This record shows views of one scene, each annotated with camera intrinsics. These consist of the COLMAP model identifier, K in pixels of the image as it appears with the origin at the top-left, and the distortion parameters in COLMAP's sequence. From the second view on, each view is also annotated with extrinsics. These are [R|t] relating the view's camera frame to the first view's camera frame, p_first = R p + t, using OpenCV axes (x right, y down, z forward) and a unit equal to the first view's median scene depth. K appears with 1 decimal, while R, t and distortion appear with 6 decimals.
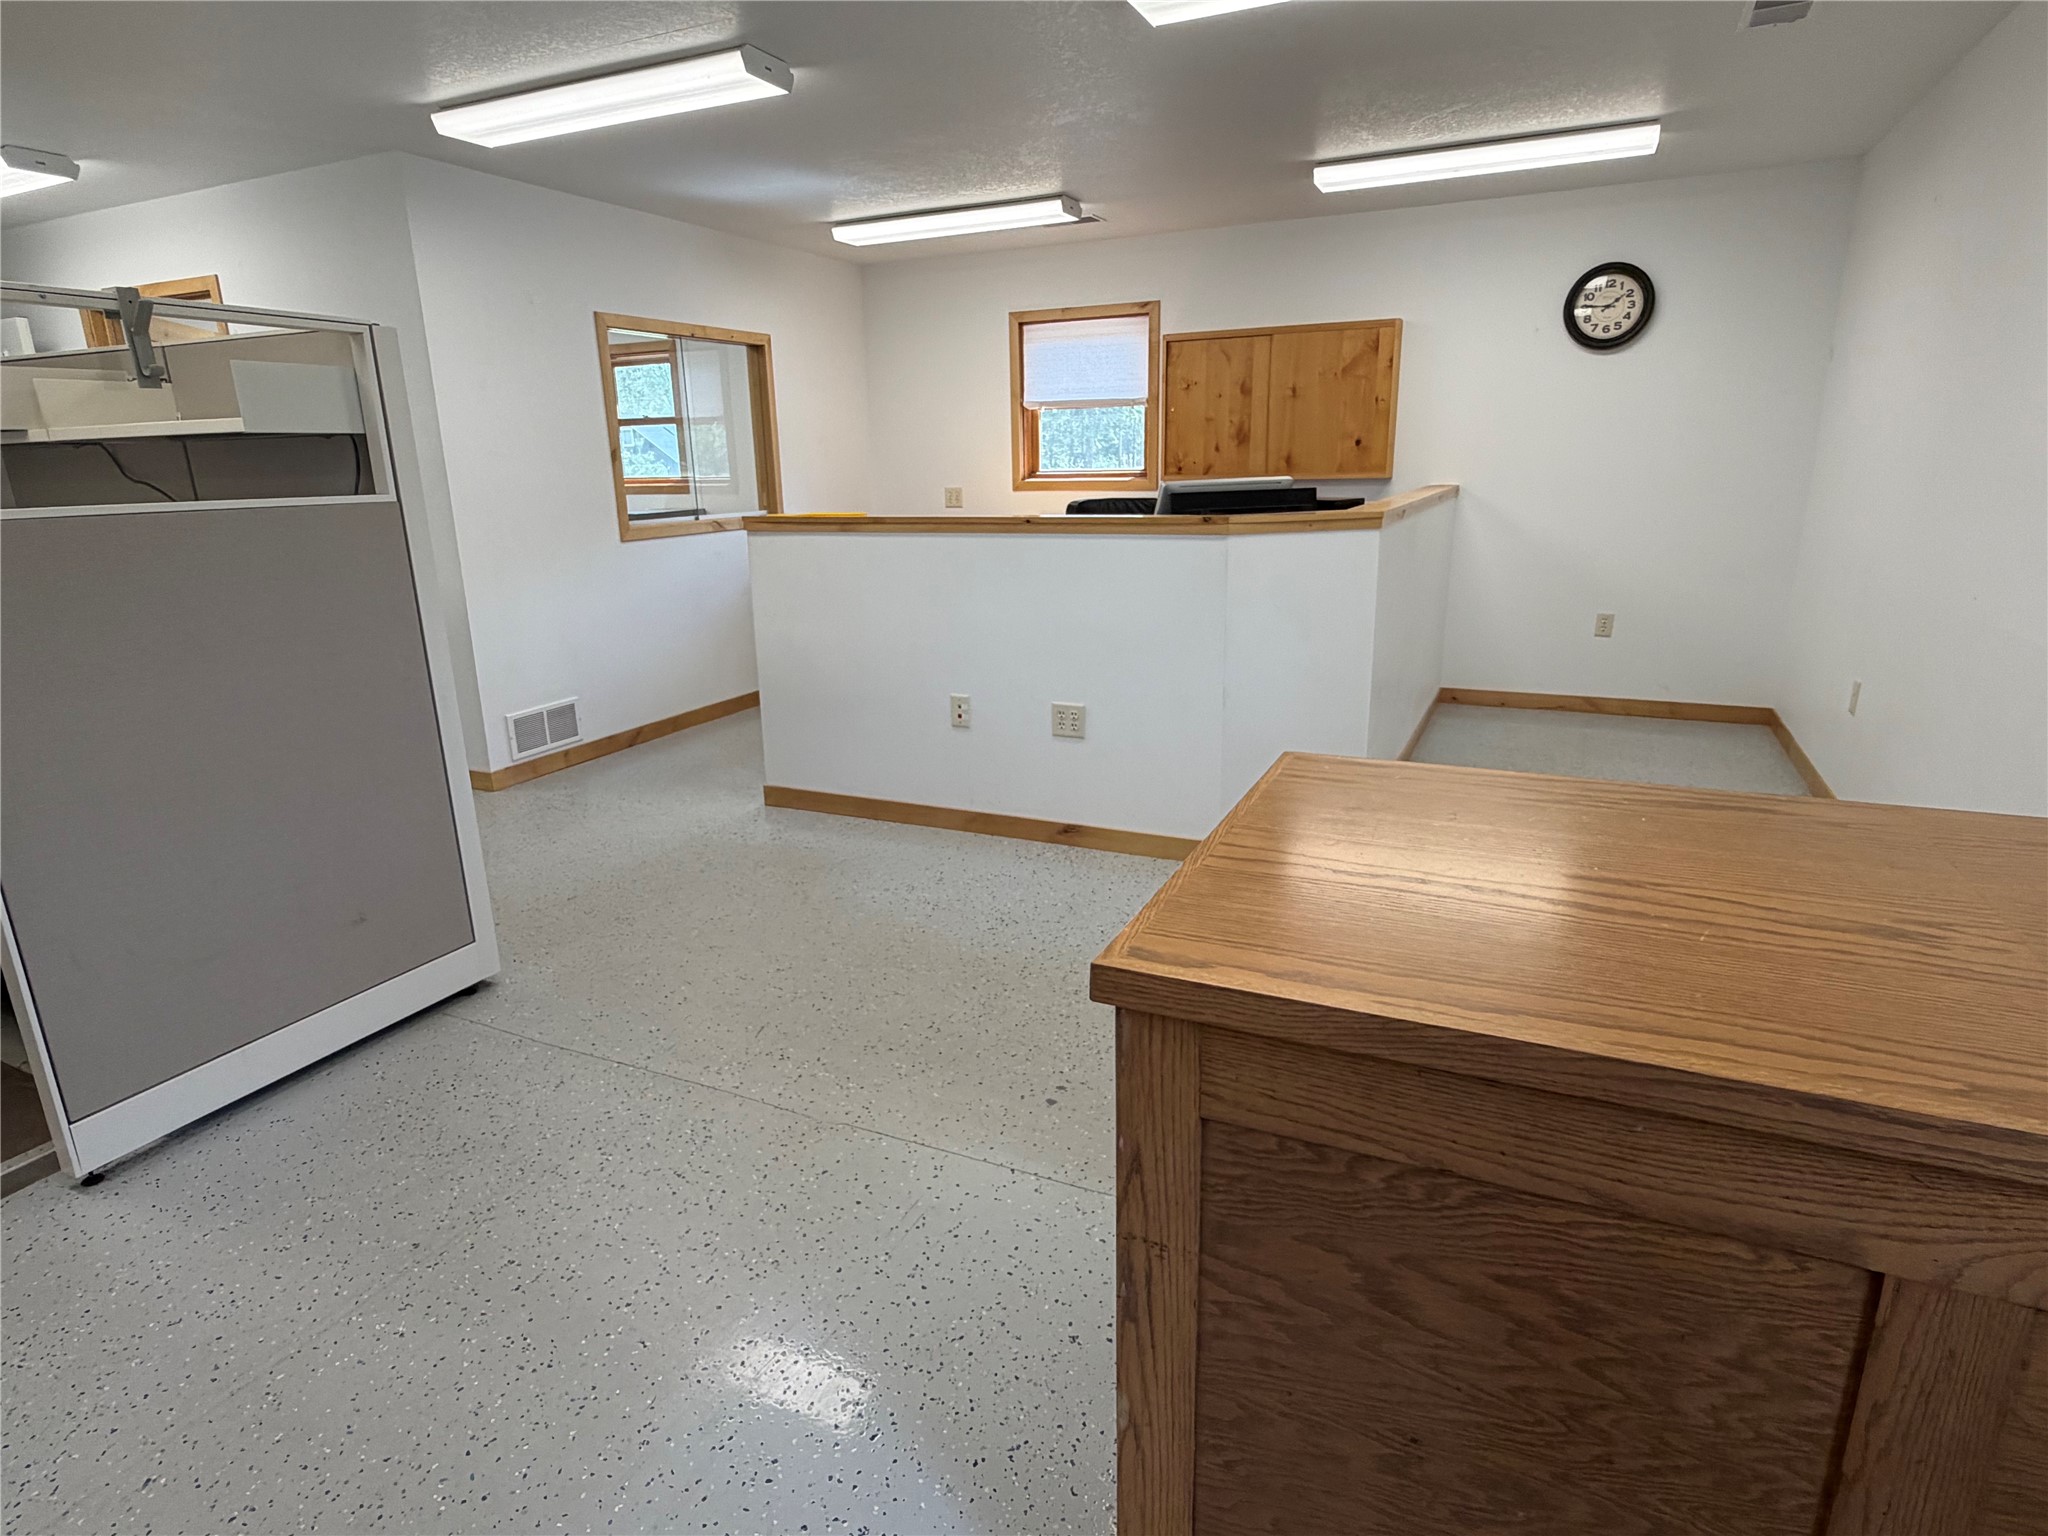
lens RADIAL K [[1119.7, 0, 1021.1], [0, 1119.7, 774.8], [0, 0, 1]] dist [0.001476, -0.000869]
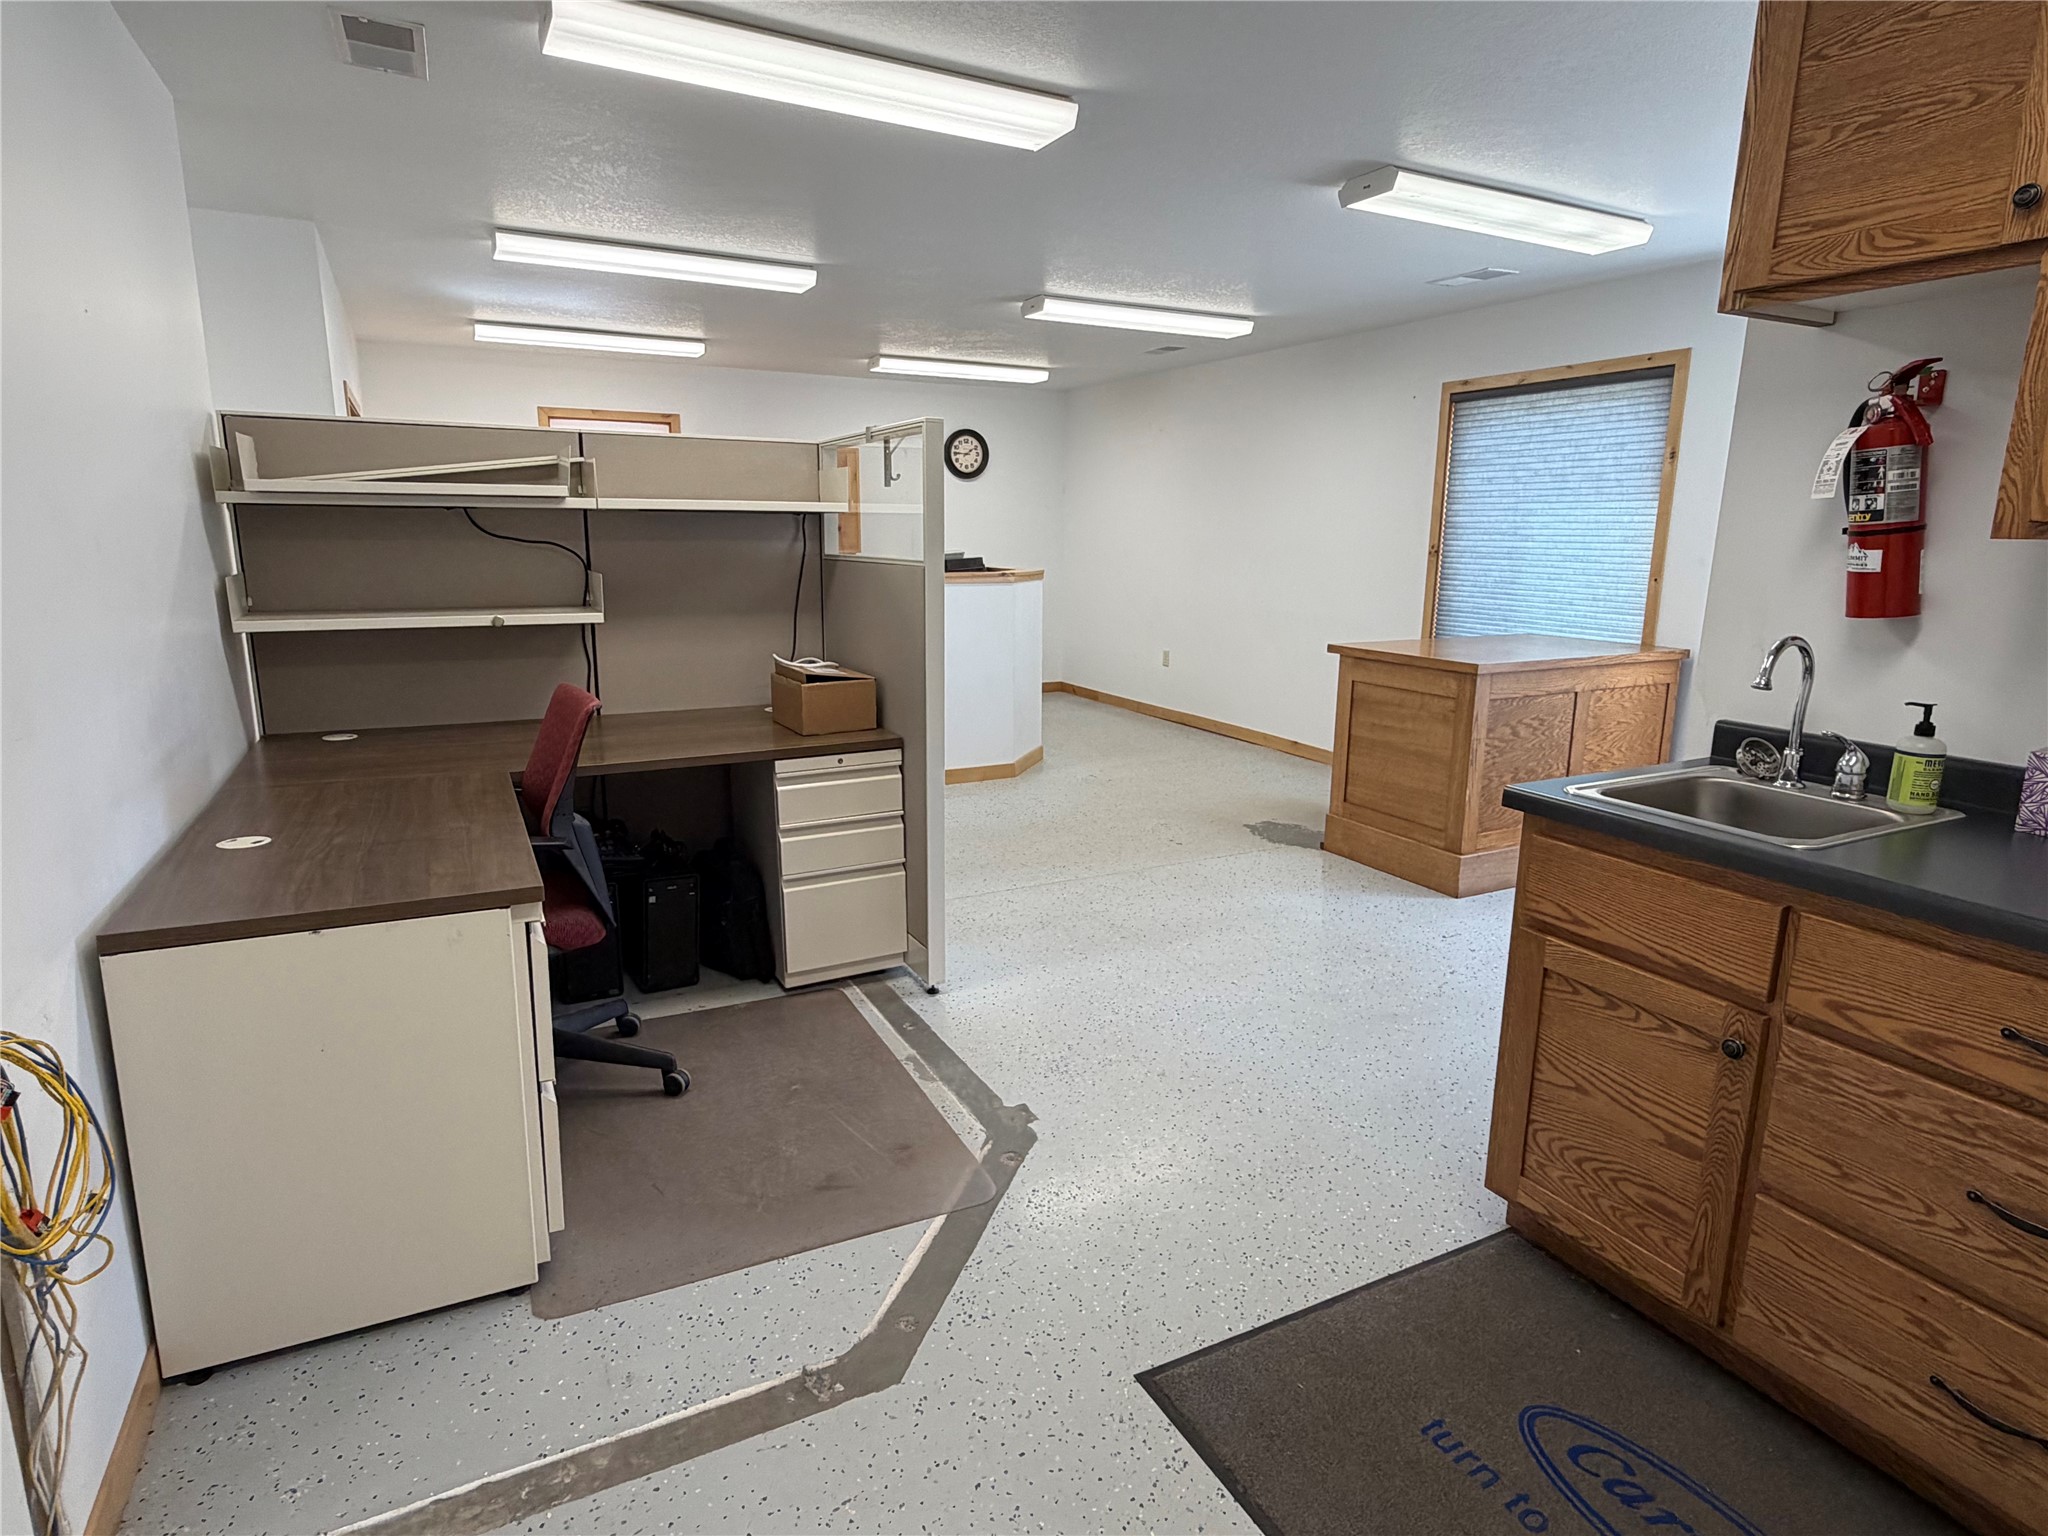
lens RADIAL K [[1119.7, 0, 1027.6], [0, 1119.7, 762.7], [0, 0, 1]] dist [0.001476, -0.000869]
pose [[0.594327, -0.140227, 0.791904, -0.895598], [0.199170, 0.979671, 0.023998, 0.017769], [-0.779171, 0.143461, 0.610174, -0.039903]]
